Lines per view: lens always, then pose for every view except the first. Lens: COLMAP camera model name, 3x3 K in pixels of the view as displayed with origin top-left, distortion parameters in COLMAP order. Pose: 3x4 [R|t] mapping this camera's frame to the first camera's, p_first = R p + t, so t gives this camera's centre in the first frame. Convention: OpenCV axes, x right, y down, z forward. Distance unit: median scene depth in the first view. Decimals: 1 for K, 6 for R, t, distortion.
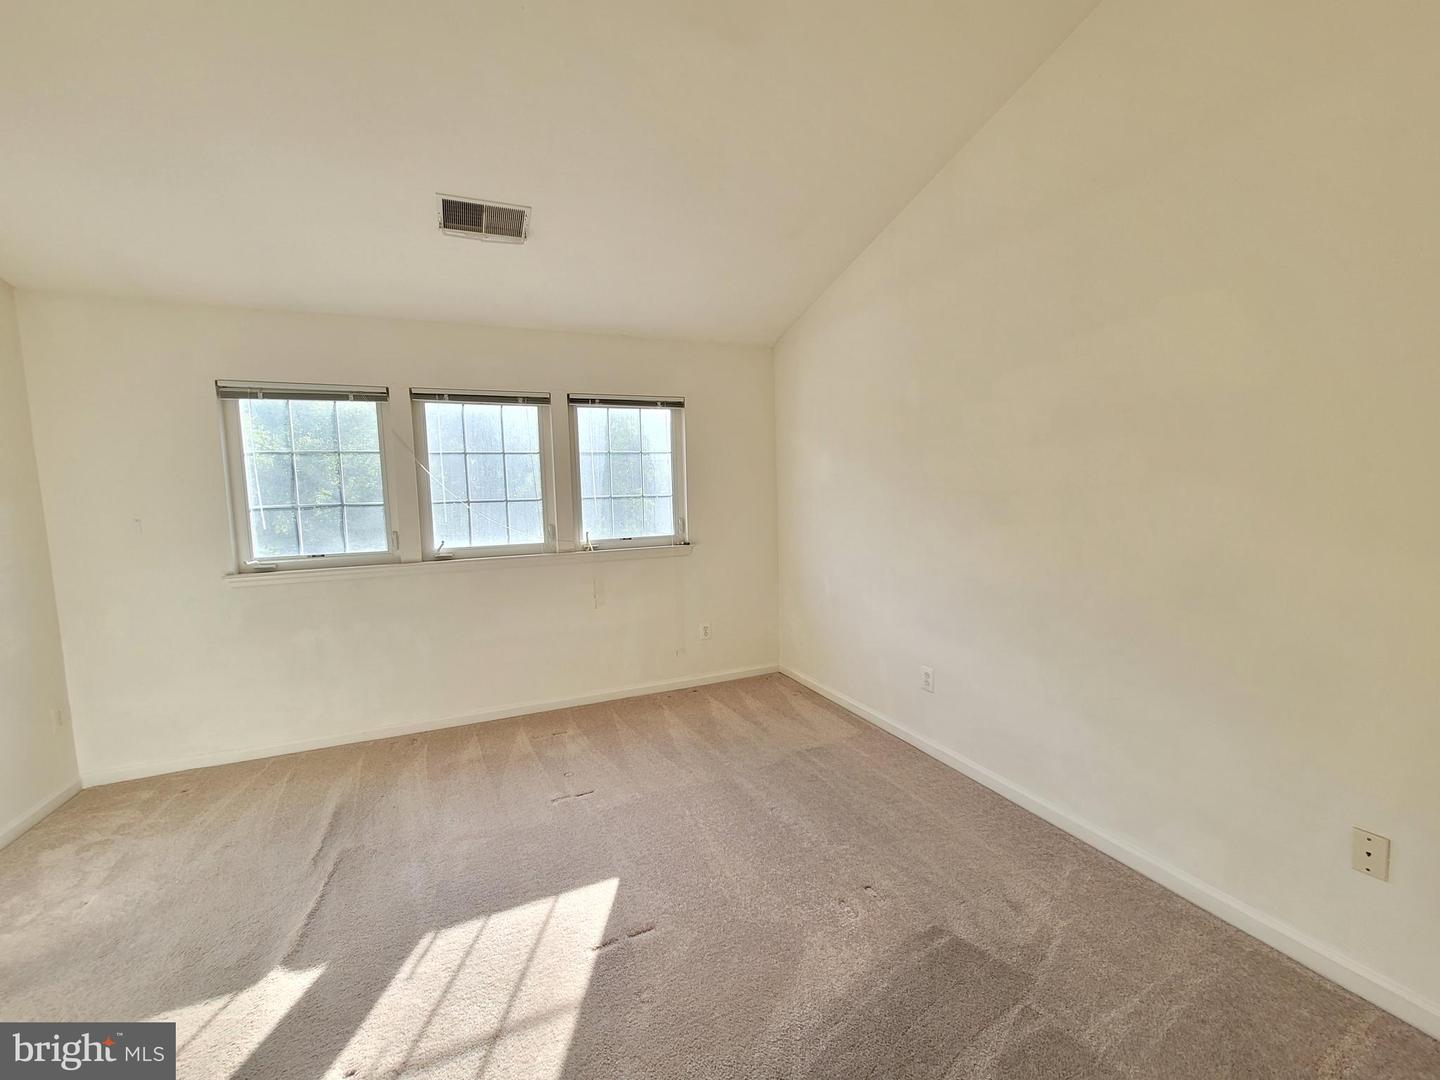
lens RADIAL K [[583.8, 0, 720.0], [0, 583.8, 540.0], [0, 0, 1]] dist [-0.005613, -0.000266]
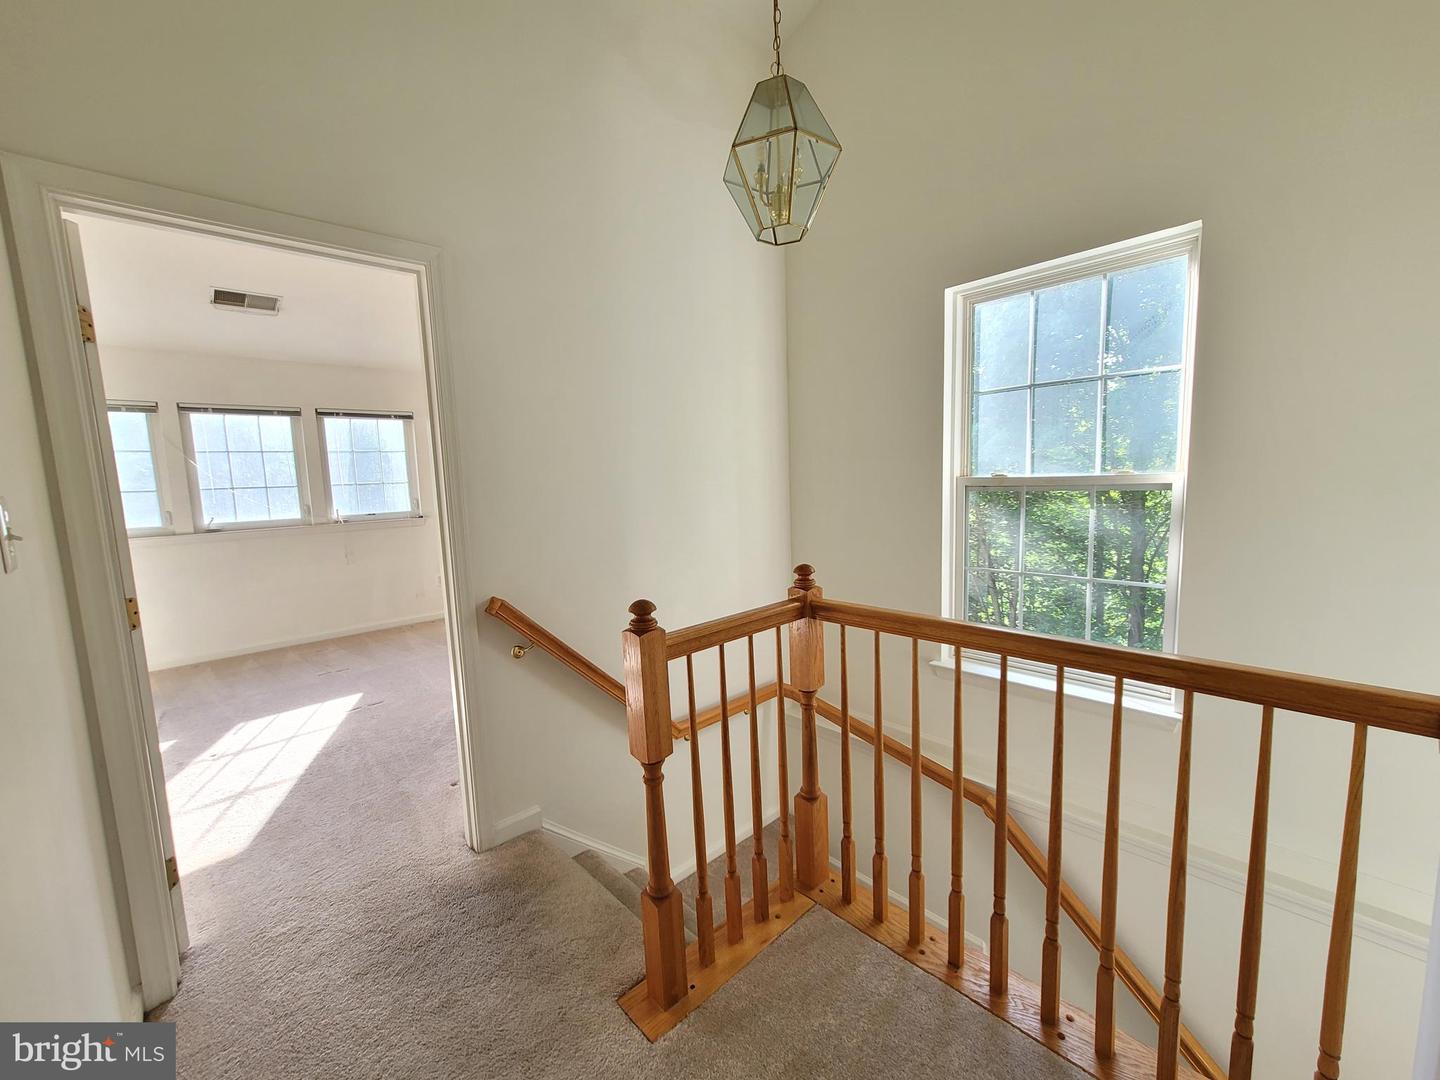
lens RADIAL K [[583.8, 0, 720.0], [0, 583.8, 540.0], [0, 0, 1]] dist [-0.005613, -0.000266]
pose [[0.940679, -0.044678, 0.336344, 0.161551], [0.040392, 0.998989, 0.019732, 0.070517], [-0.336886, -0.004976, 0.941532, -0.619120]]
